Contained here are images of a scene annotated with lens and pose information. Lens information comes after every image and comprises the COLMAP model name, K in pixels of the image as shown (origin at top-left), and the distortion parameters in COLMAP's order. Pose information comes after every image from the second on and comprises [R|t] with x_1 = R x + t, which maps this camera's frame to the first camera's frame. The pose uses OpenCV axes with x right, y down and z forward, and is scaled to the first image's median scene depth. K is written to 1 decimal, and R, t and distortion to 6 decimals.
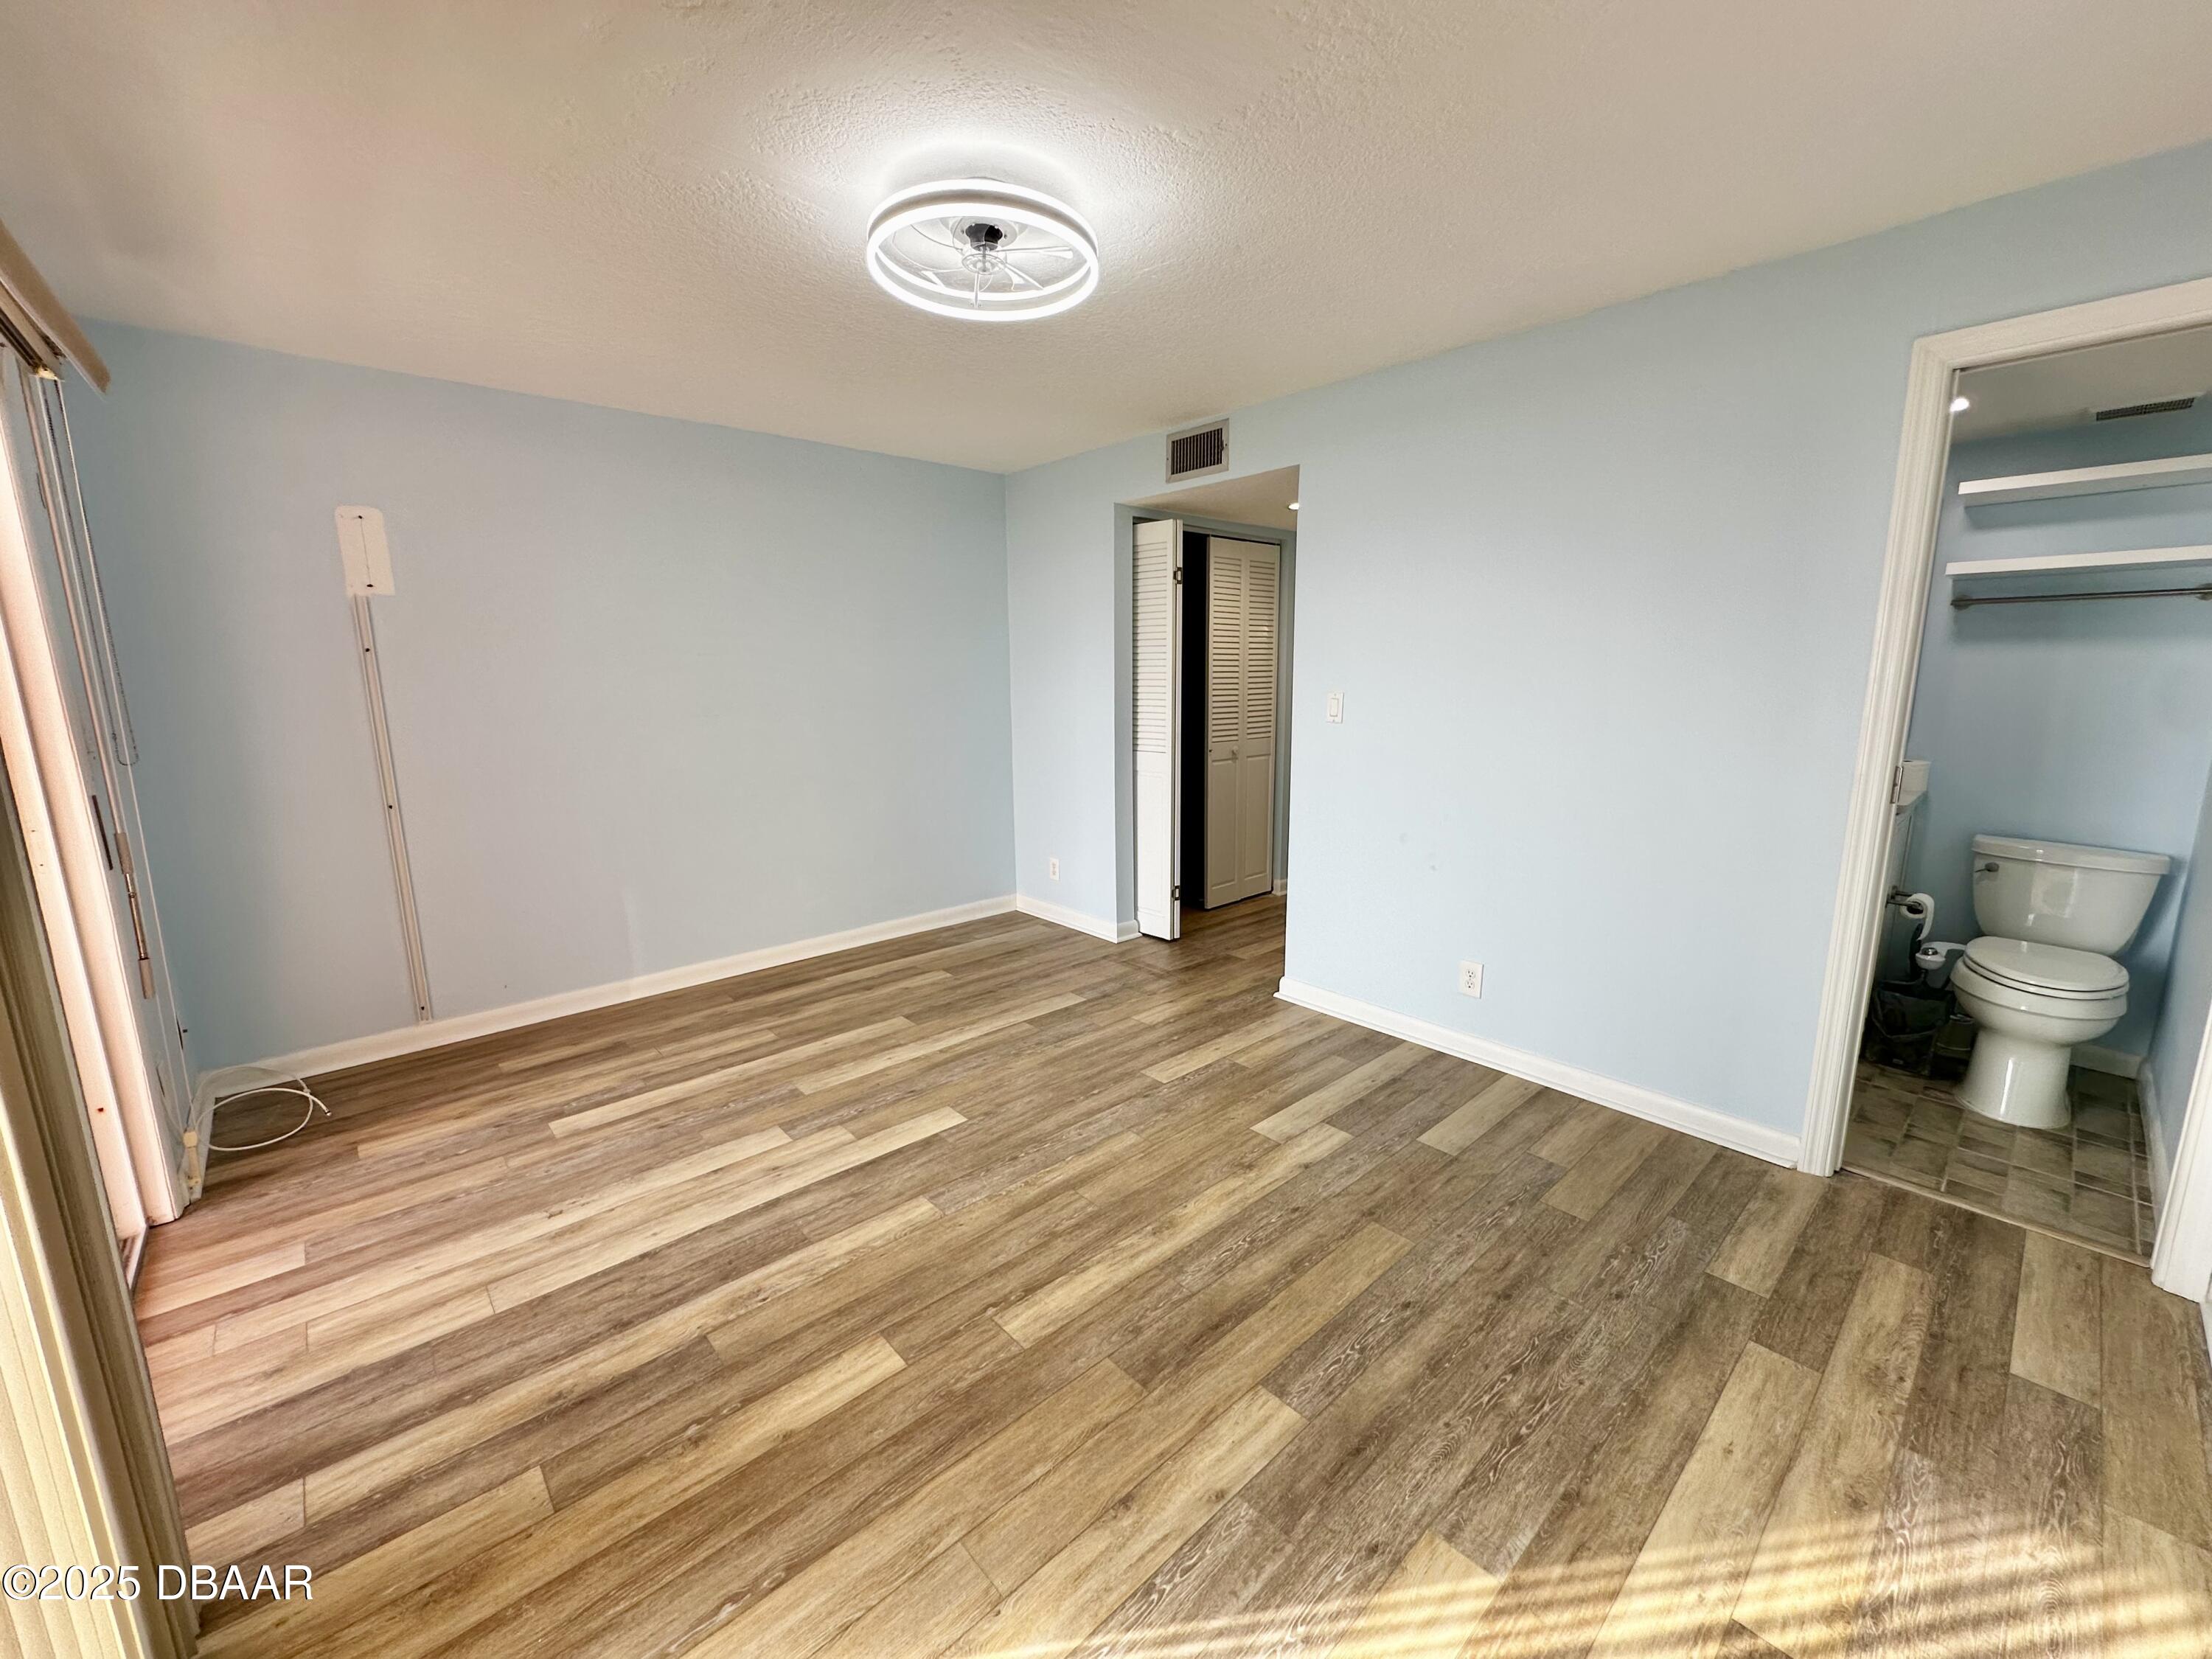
lens RADIAL K [[883.4, 0, 1112.7], [0, 883.4, 831.2], [0, 0, 1]] dist [0.001866, -0.000065]
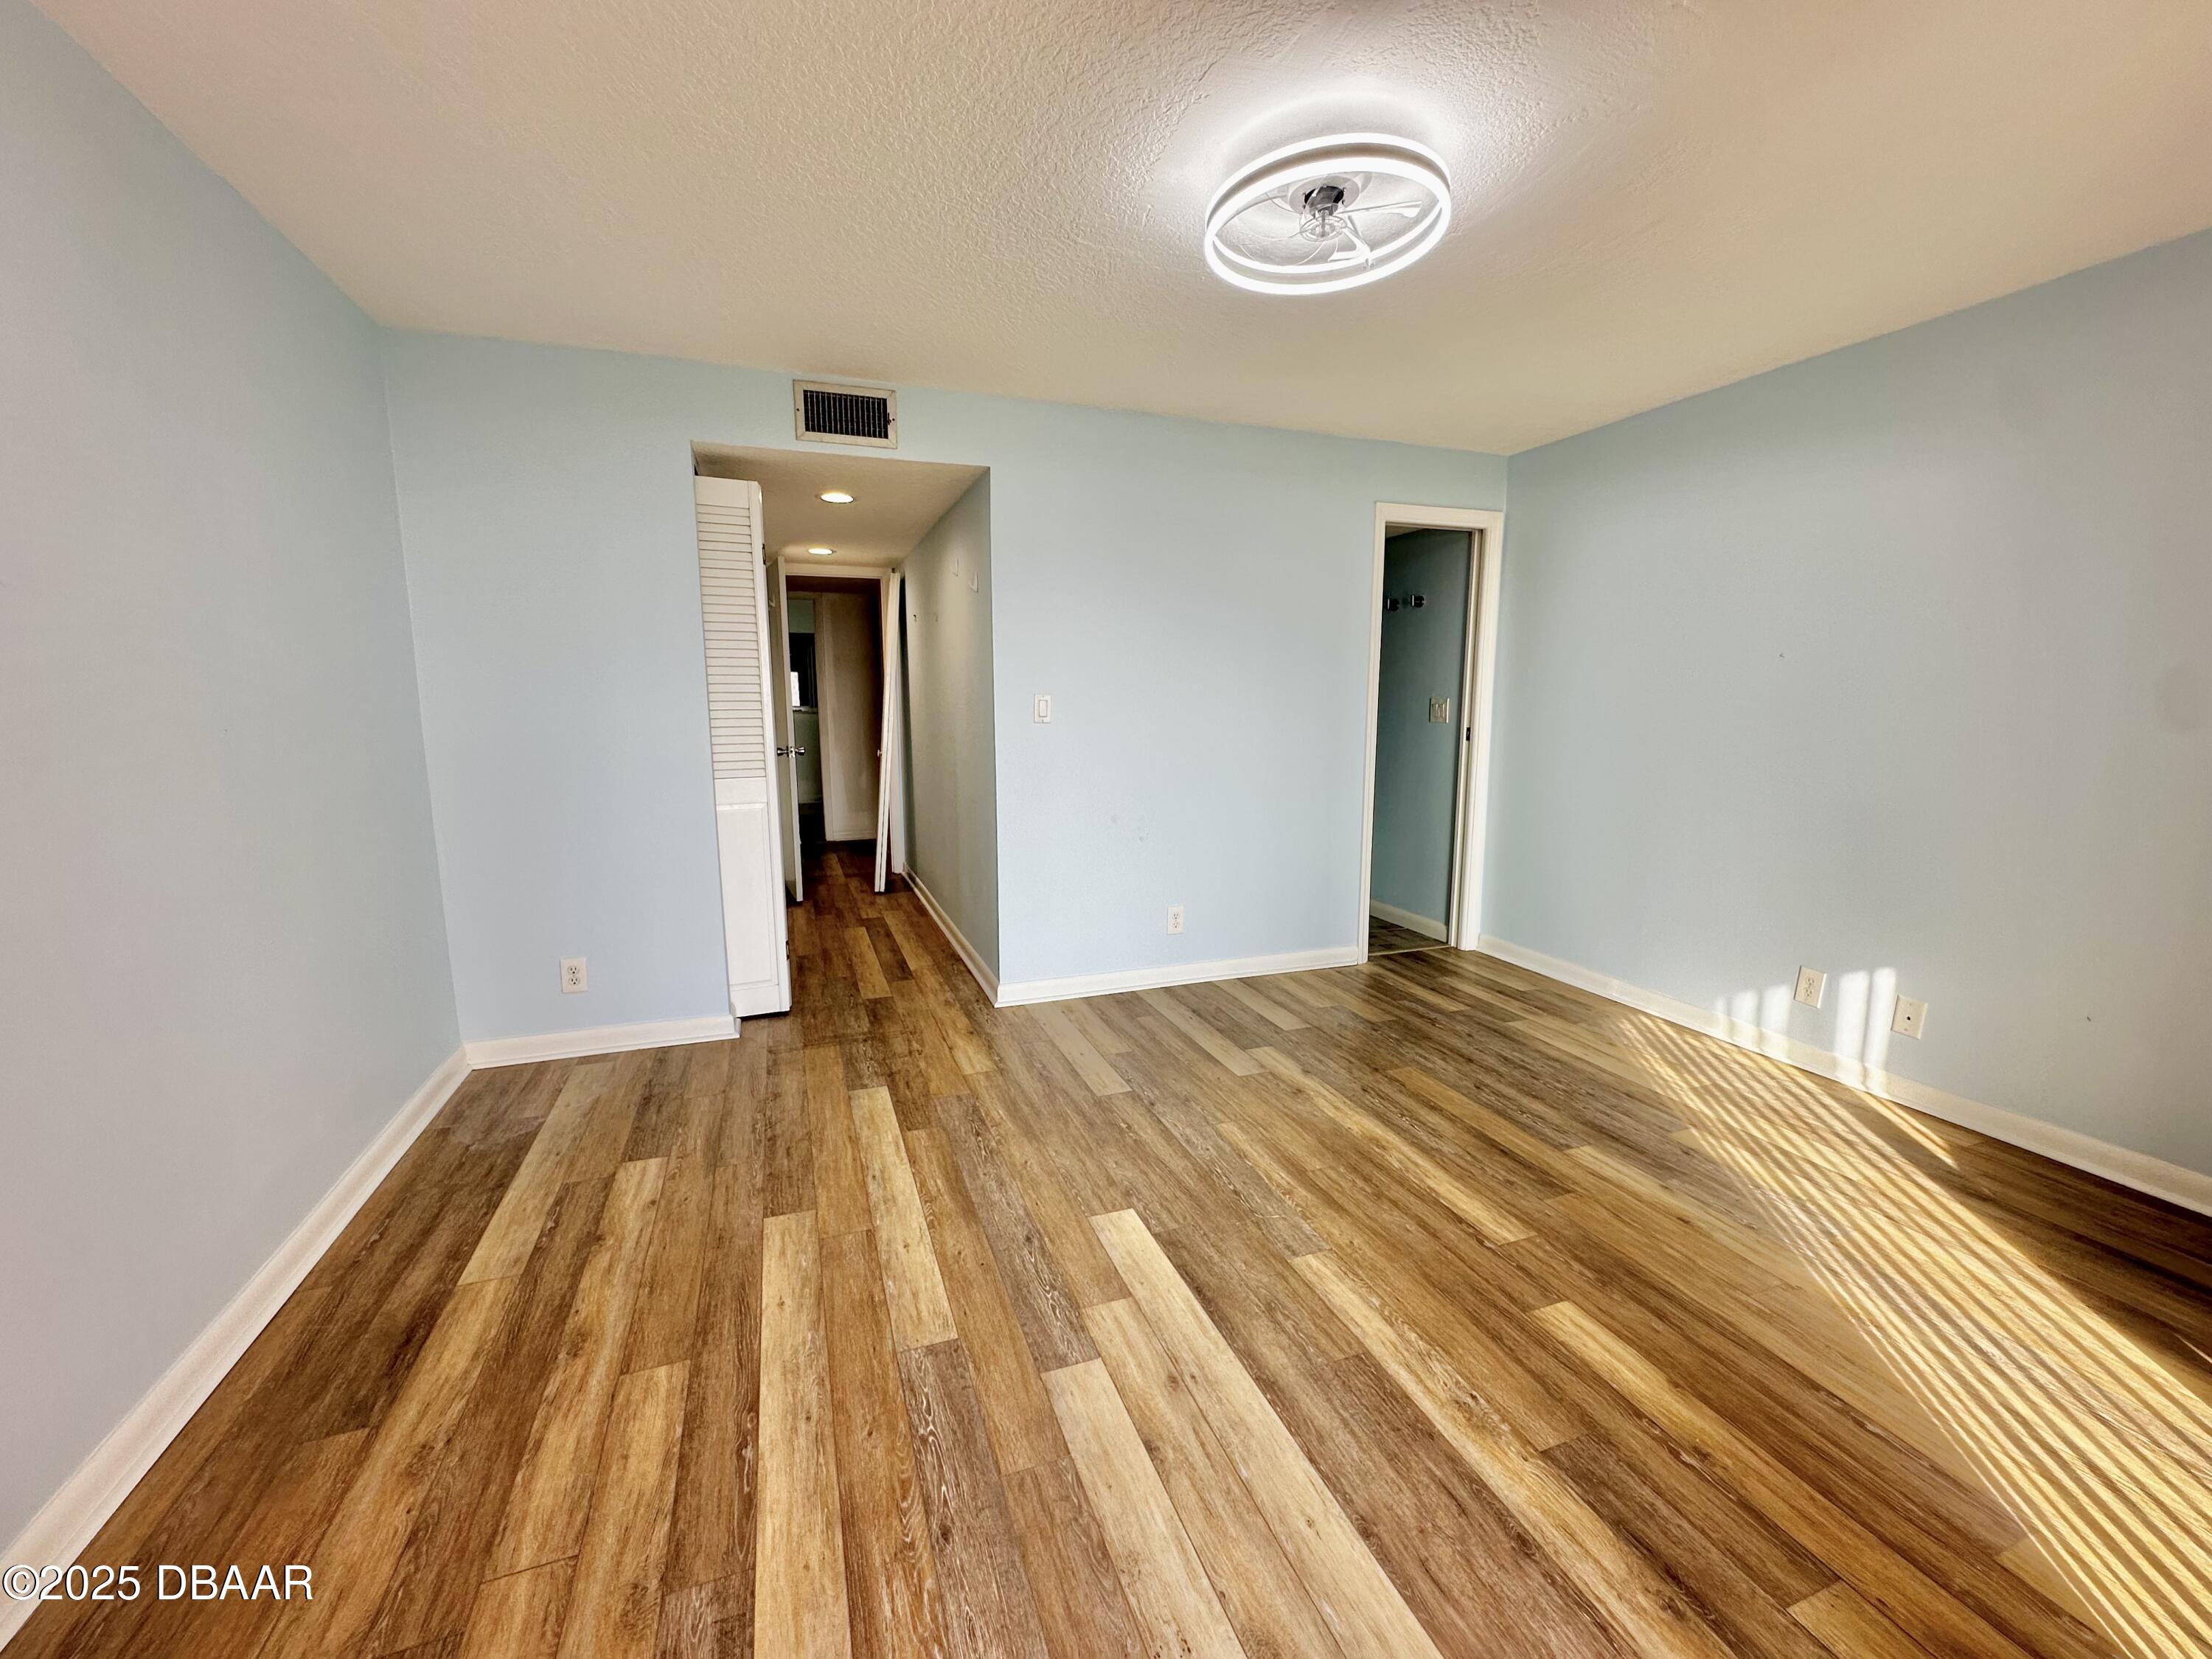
lens RADIAL K [[883.4, 0, 1109.7], [0, 883.4, 823.4], [0, 0, 1]] dist [0.001866, -0.000065]
pose [[0.373370, -0.124760, 0.919255, -1.042230], [0.165669, 0.983953, 0.066252, -0.091207], [-0.912770, 0.127556, 0.388047, 0.793704]]
